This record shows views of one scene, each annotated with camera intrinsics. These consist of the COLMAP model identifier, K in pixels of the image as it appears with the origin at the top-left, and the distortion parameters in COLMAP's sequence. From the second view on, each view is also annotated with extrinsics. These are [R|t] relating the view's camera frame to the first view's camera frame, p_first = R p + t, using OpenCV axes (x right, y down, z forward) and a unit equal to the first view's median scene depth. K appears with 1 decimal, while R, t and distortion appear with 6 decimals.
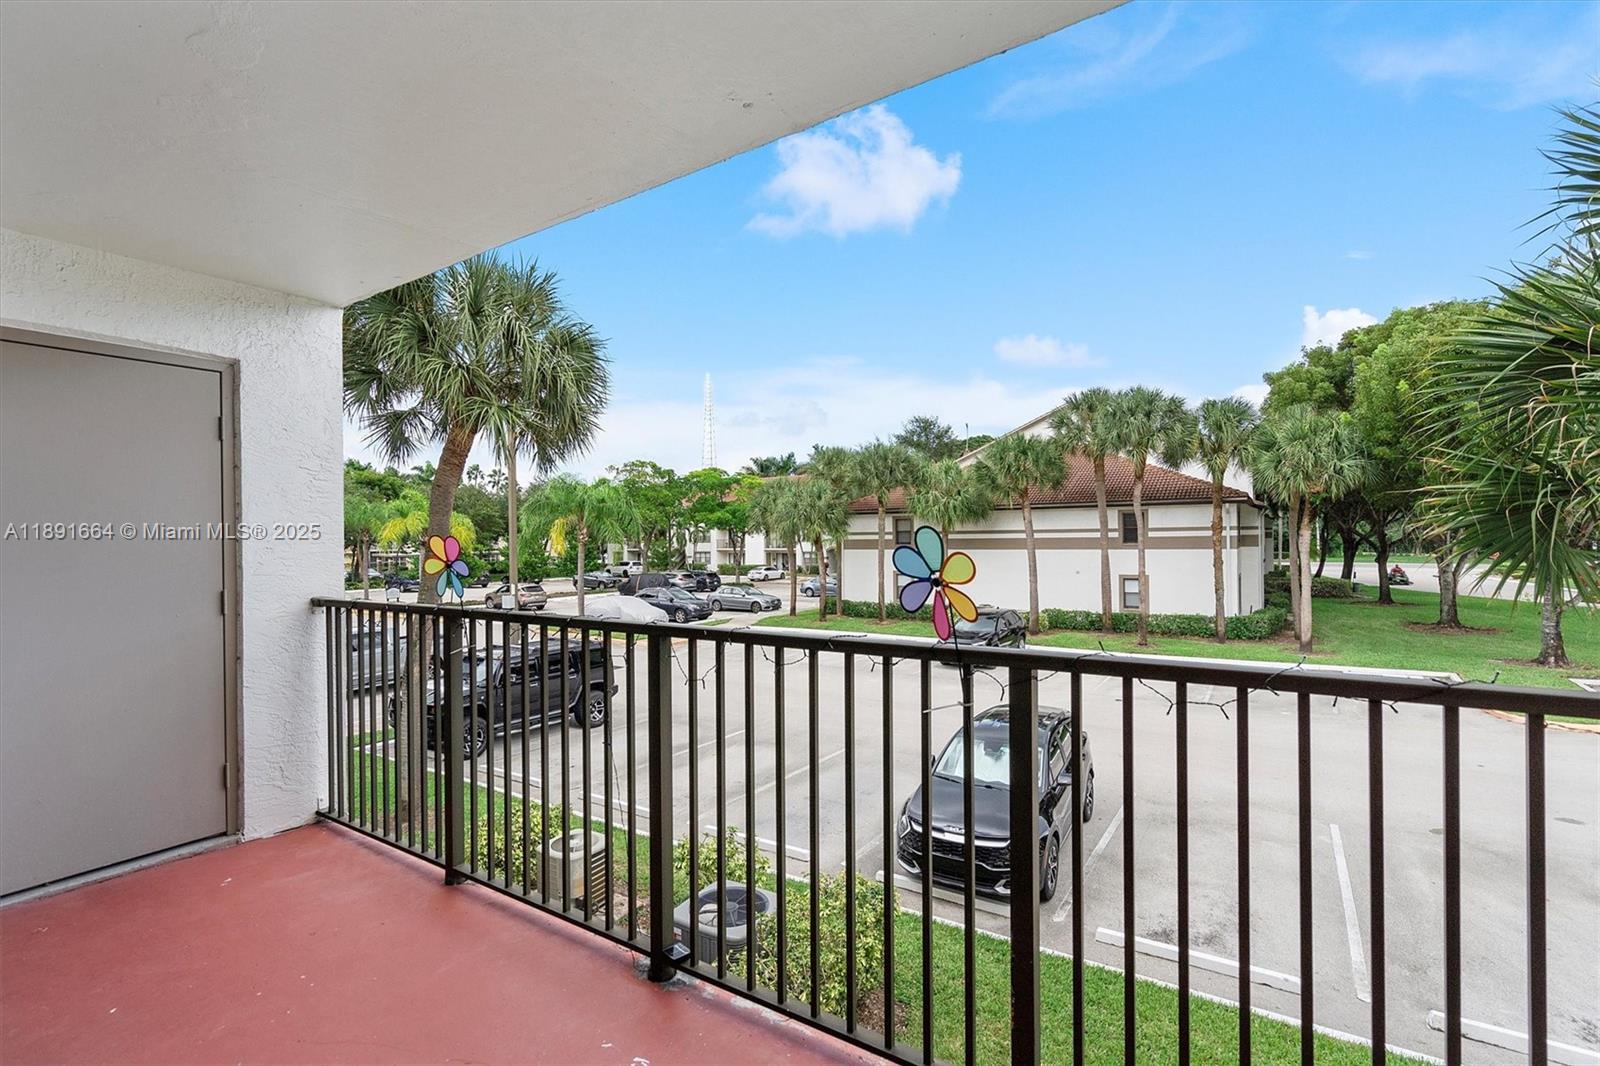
lens RADIAL K [[735.0, 0, 800.0], [0, 735.0, 533.0], [0, 0, 1]] dist [-0.002355, -0.000264]
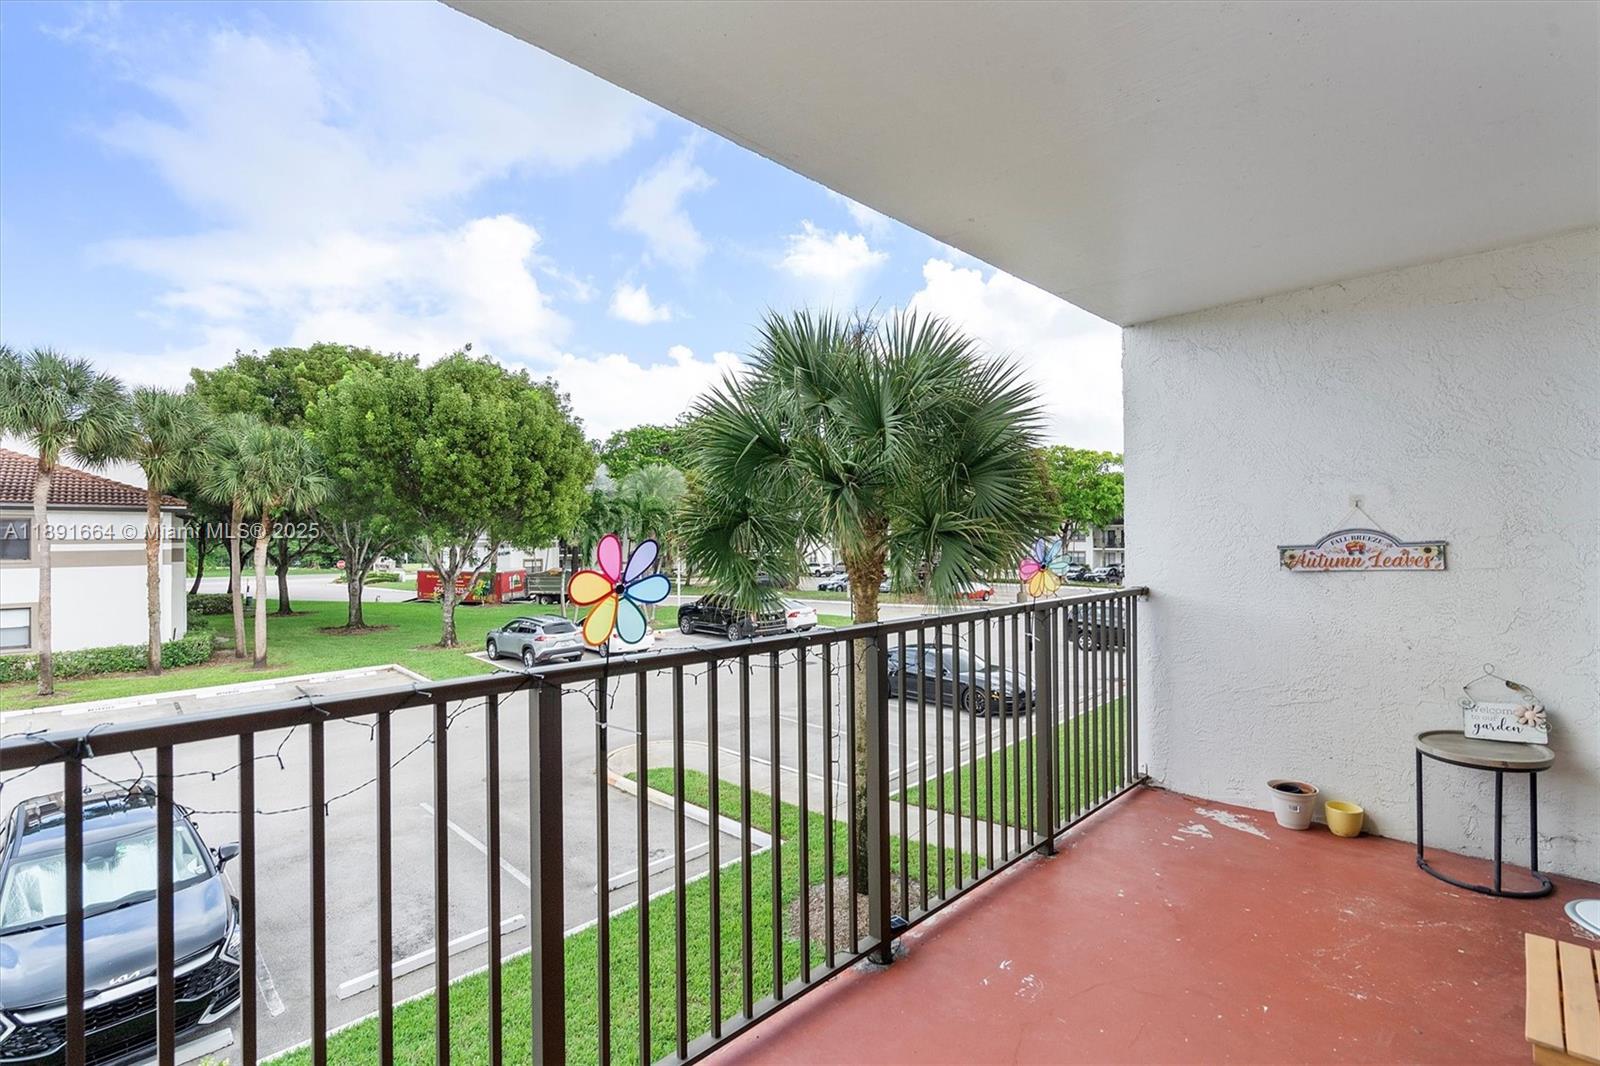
lens RADIAL K [[735.0, 0, 800.0], [0, 735.0, 533.0], [0, 0, 1]] dist [-0.002355, -0.000264]
pose [[0.218739, 0.017616, 0.975624, -0.102502], [0.001803, 0.999828, -0.018457, 0.001238], [-0.975782, 0.005797, 0.218670, 0.075393]]
